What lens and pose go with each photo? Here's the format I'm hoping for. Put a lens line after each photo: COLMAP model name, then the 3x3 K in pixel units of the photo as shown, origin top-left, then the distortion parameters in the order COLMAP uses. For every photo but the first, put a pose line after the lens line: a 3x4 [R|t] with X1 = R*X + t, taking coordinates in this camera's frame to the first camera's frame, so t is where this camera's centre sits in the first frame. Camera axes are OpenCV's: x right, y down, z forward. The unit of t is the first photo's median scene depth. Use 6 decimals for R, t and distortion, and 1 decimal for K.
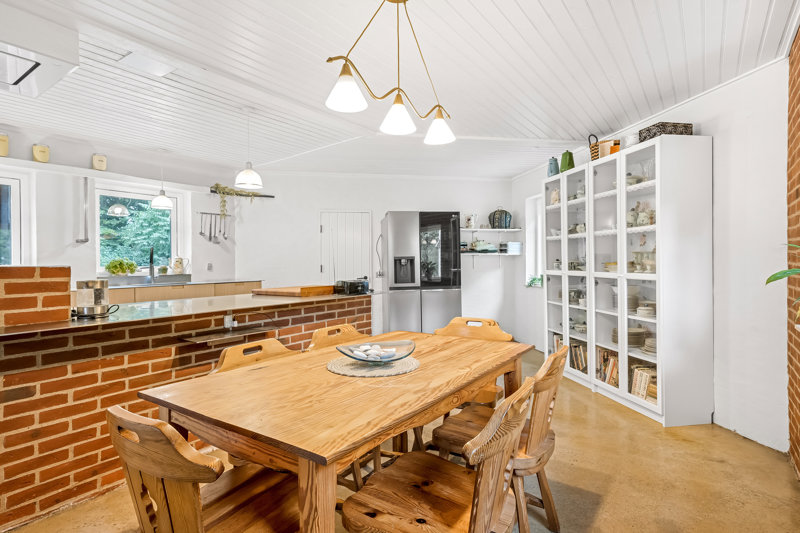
lens RADIAL K [[427.6, 0, 400.0], [0, 427.6, 266.5], [0, 0, 1]] dist [-0.000328, -0.000074]
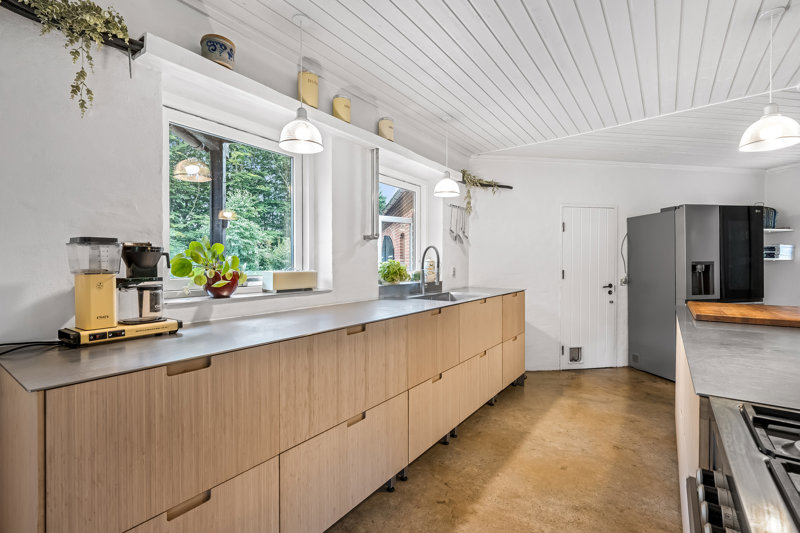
lens RADIAL K [[363.3, 0, 400.1], [0, 363.3, 258.7], [0, 0, 1]] dist [0.012097, 0.000049]
pose [[0.999913, 0.007777, -0.010641, -0.541943], [-0.007992, 0.999762, -0.020312, -0.009865], [0.010481, 0.020395, 0.999737, 0.307084]]
